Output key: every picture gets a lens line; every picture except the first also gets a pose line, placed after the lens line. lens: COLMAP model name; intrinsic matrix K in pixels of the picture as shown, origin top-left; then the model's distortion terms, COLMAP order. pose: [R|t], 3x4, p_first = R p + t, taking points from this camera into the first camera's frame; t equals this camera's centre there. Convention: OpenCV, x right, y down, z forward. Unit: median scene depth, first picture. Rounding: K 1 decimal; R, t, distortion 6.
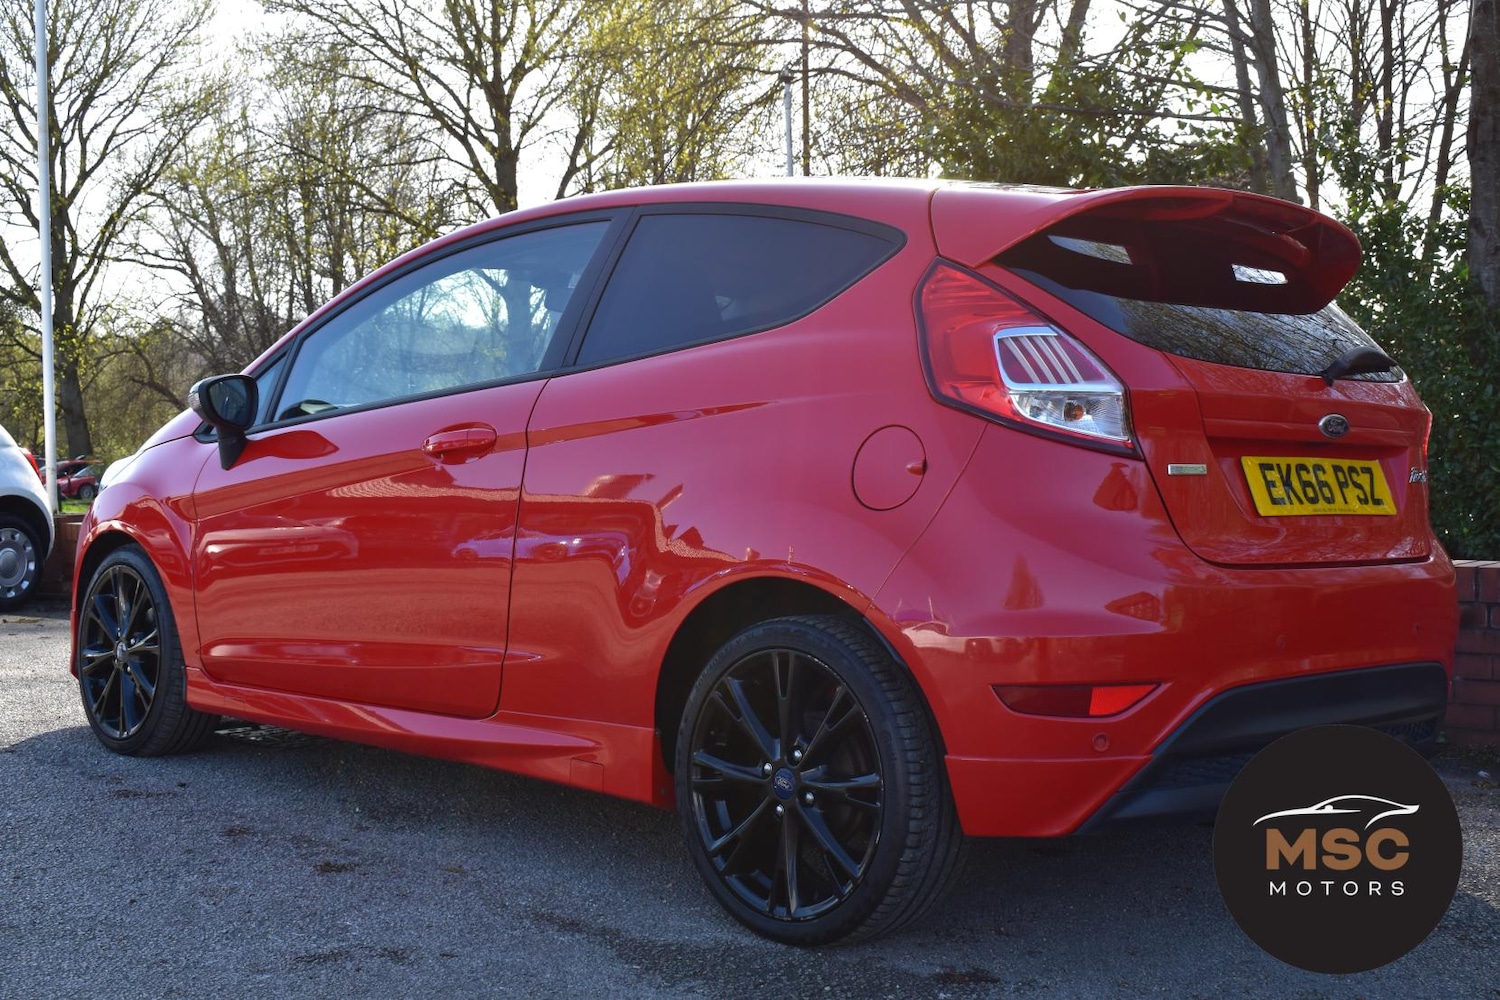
lens RADIAL K [[1857.2, 0, 761.6], [0, 1857.2, 498.1], [0, 0, 1]] dist [-0.054454, 0.000000]
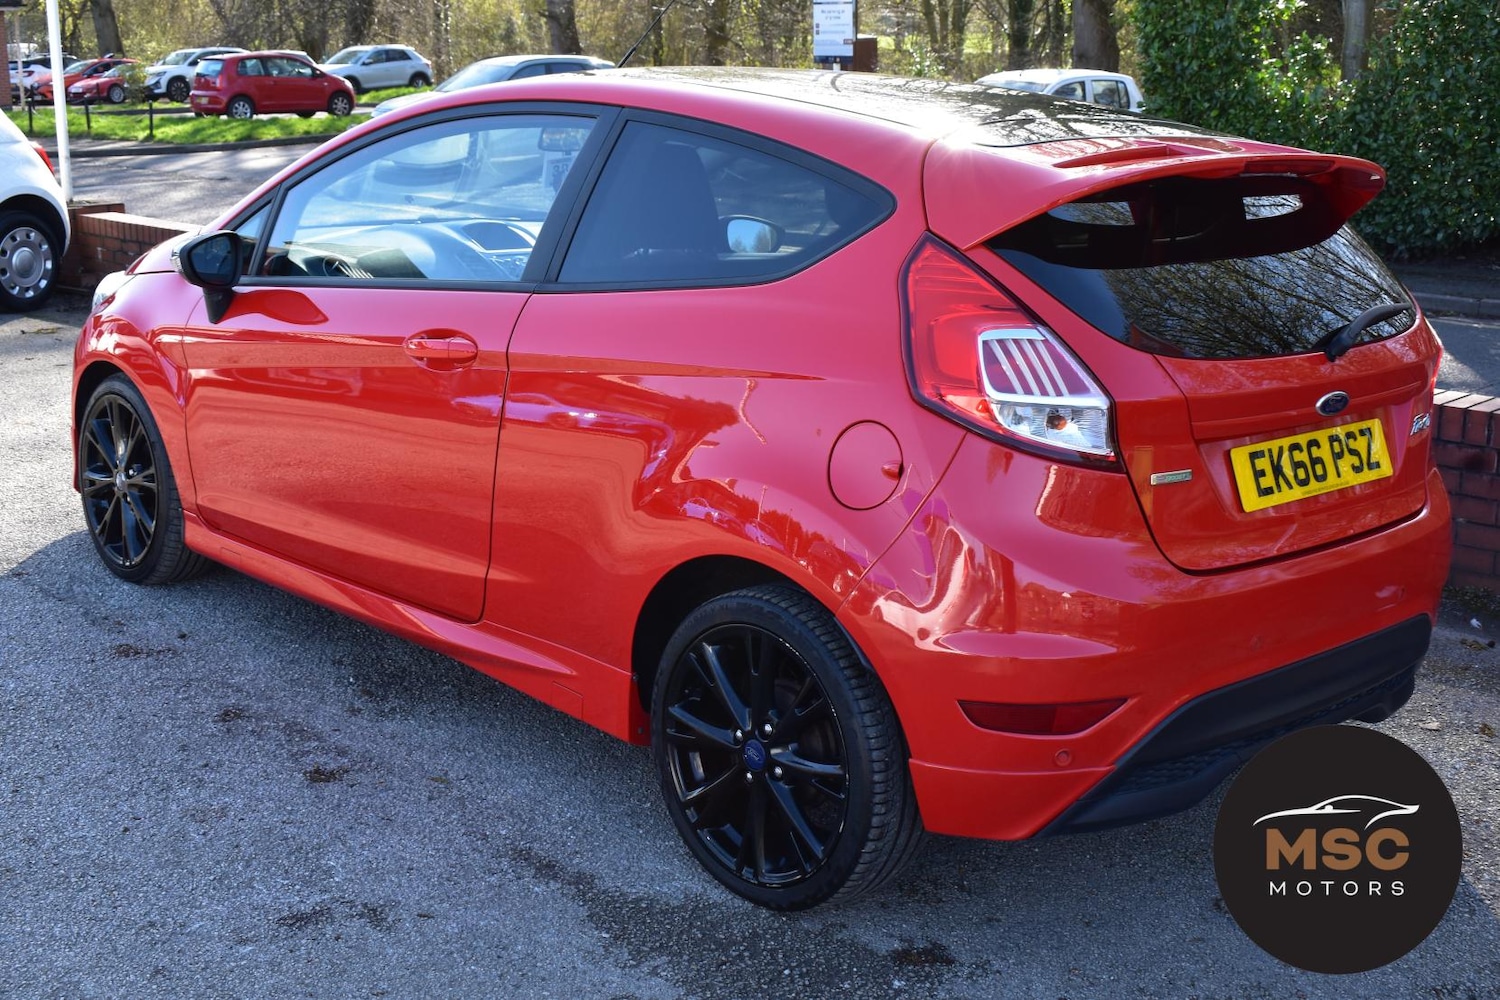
lens RADIAL K [[1857.2, 0, 768.3], [0, 1857.2, 469.4], [0, 0, 1]] dist [-0.054454, 0.000000]
pose [[0.999533, 0.024965, -0.017595, 0.032730], [-0.020587, 0.976257, 0.215633, -0.210002], [0.022561, -0.215171, 0.976316, 0.041377]]
